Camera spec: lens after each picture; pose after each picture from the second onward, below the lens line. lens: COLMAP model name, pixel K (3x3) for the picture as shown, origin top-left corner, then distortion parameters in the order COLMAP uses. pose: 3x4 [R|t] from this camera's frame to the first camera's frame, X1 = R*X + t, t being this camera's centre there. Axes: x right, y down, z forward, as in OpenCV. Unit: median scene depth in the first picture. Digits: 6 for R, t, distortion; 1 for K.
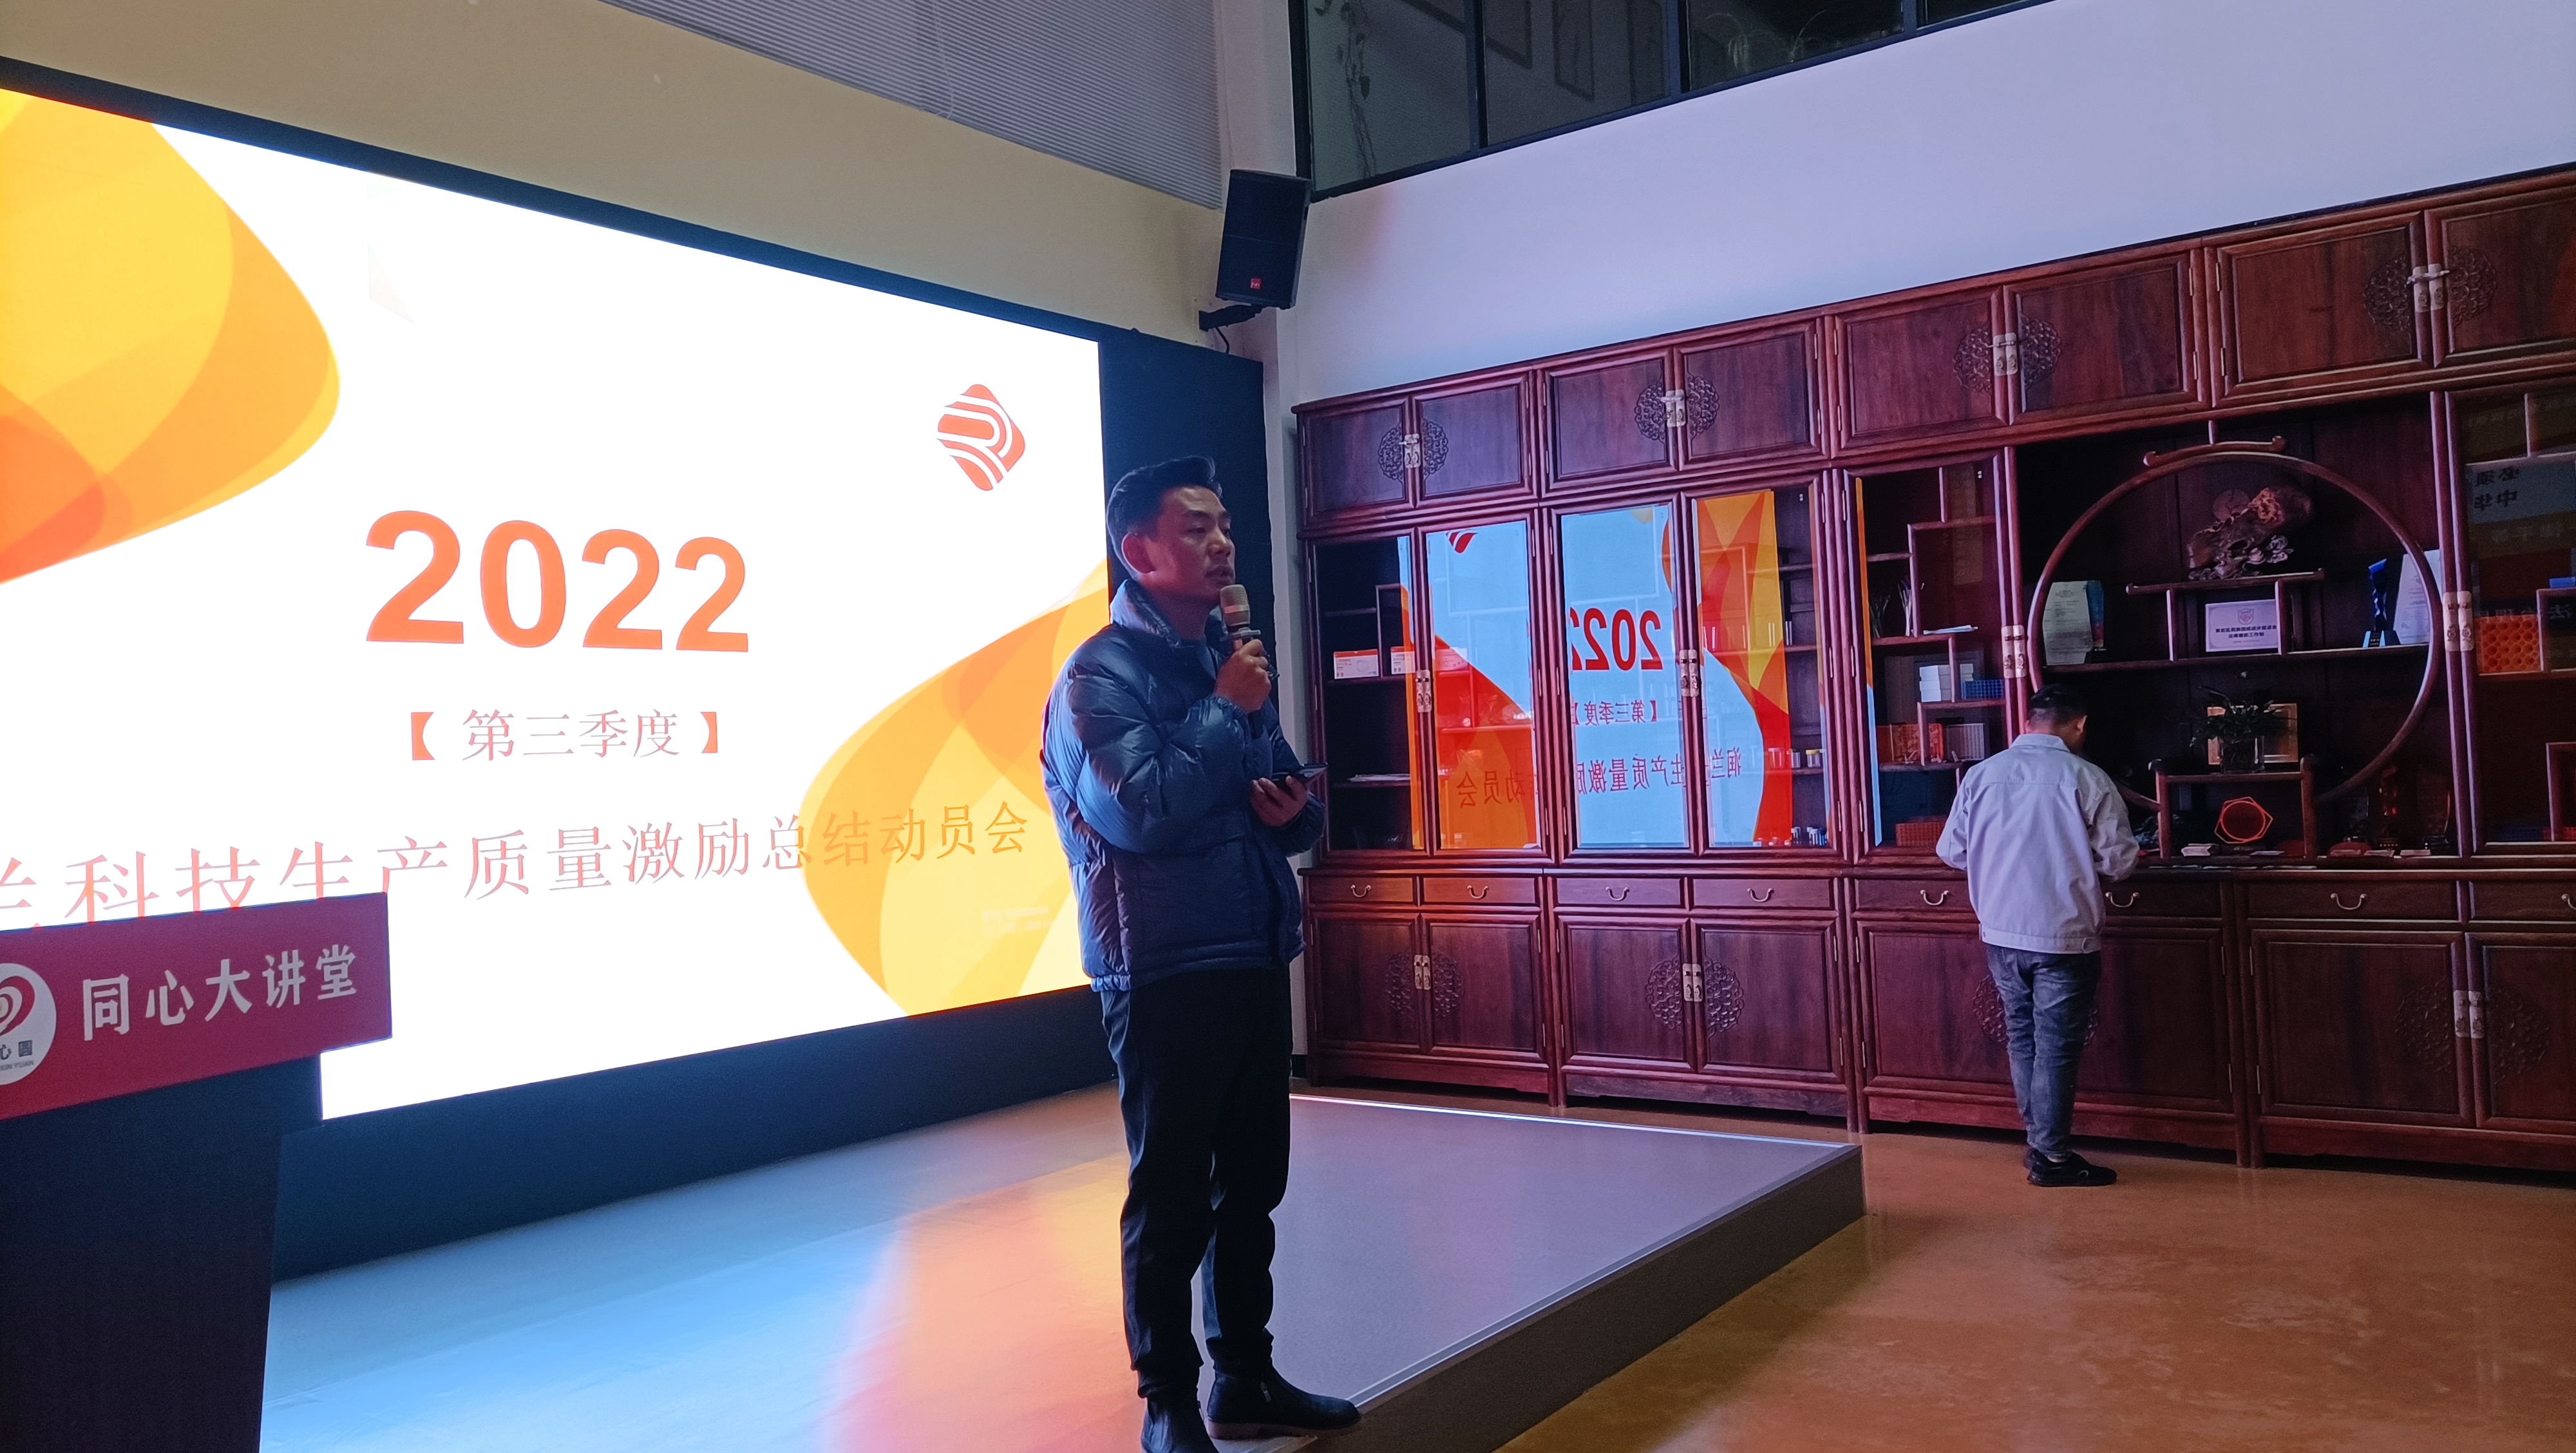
lens RADIAL K [[1893.1, 0, 1288.0], [0, 1893.1, 726.5], [0, 0, 1]] dist [0.096443, -0.139427]
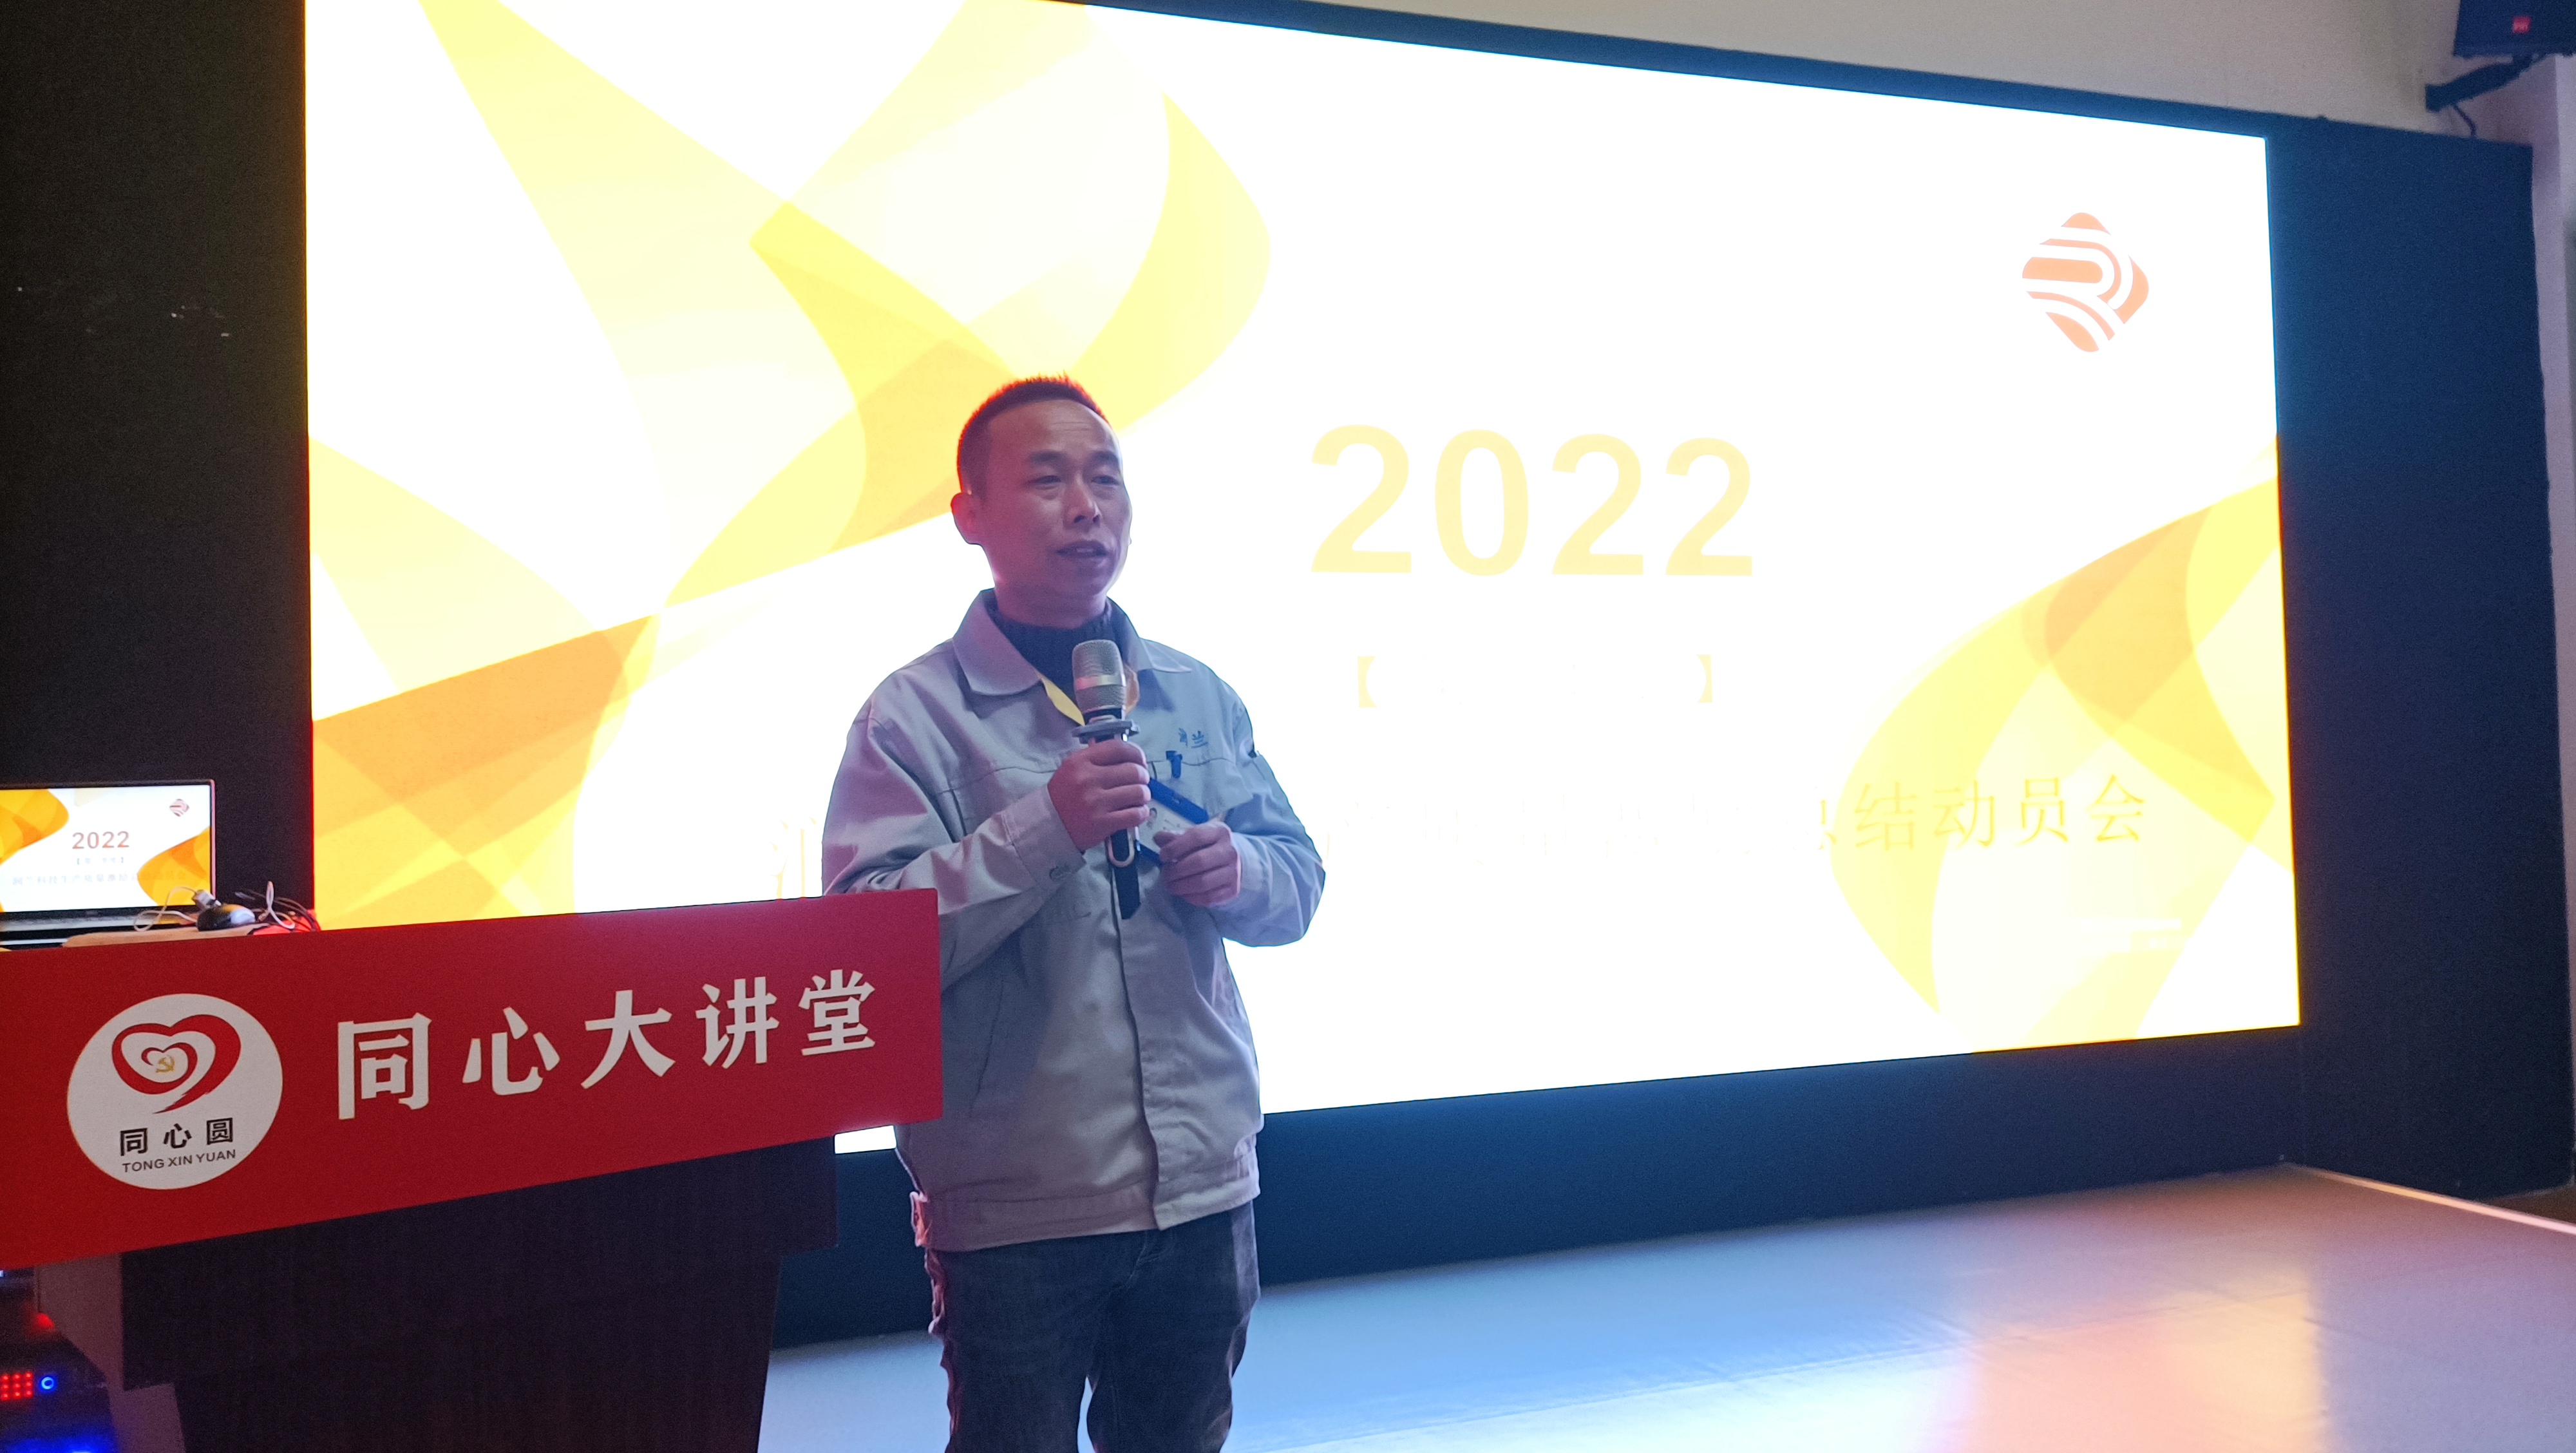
lens RADIAL K [[1893.1, 0, 1288.0], [0, 1893.1, 726.5], [0, 0, 1]] dist [0.096443, -0.139427]
pose [[0.835227, 0.006733, -0.549864, -0.020728], [0.003014, 0.999854, 0.016821, 0.022179], [0.549897, -0.015707, 0.835085, 0.556782]]
